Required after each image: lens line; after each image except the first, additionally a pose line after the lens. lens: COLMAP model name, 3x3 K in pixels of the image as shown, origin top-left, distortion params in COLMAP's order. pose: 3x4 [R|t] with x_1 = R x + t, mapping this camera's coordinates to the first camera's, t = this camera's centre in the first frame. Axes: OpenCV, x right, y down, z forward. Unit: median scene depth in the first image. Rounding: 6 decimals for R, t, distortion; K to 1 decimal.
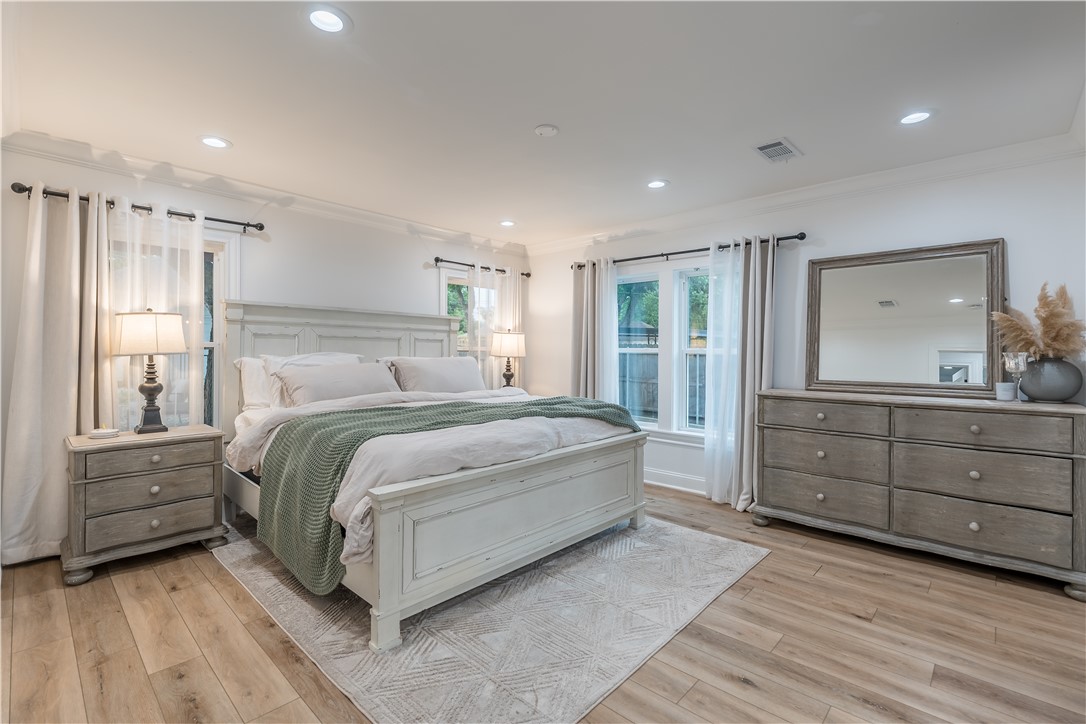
lens RADIAL K [[494.4, 0, 550.7], [0, 494.4, 354.1], [0, 0, 1]] dist [-0.005380, -0.000205]
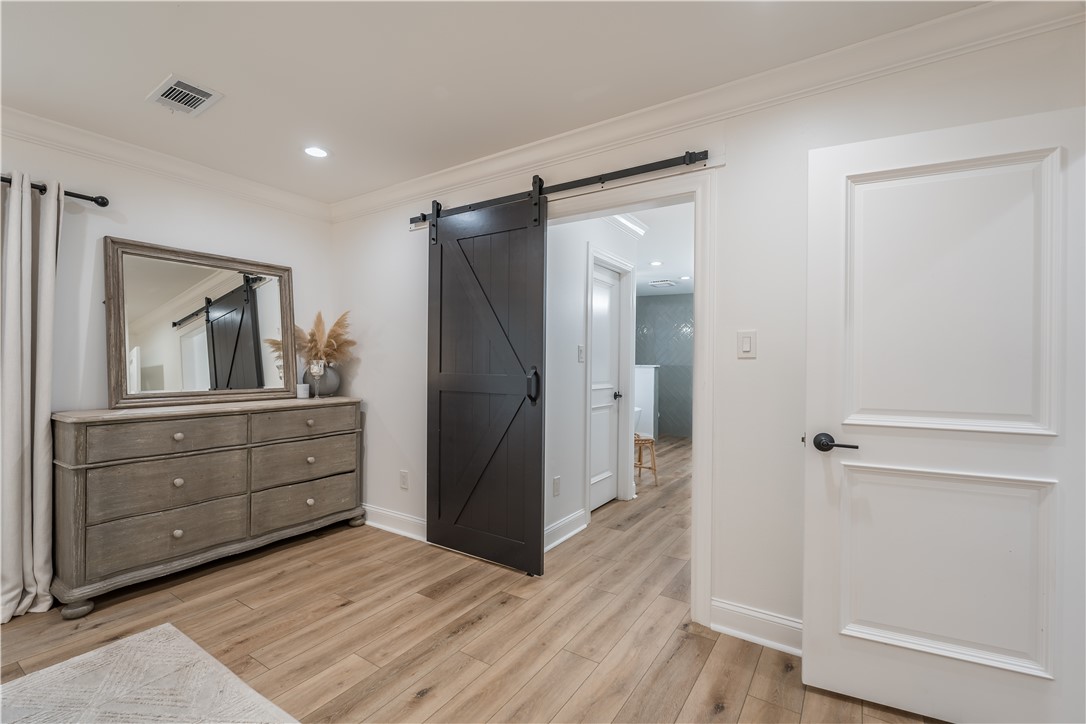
lens RADIAL K [[458.7, 0, 552.5], [0, 458.7, 367.9], [0, 0, 1]] dist [0.001094, -0.000430]
pose [[-0.143539, -0.015769, 0.989519, -0.327970], [-0.003322, 0.999875, 0.015452, -0.003816], [-0.989639, -0.001069, -0.143574, 0.525938]]
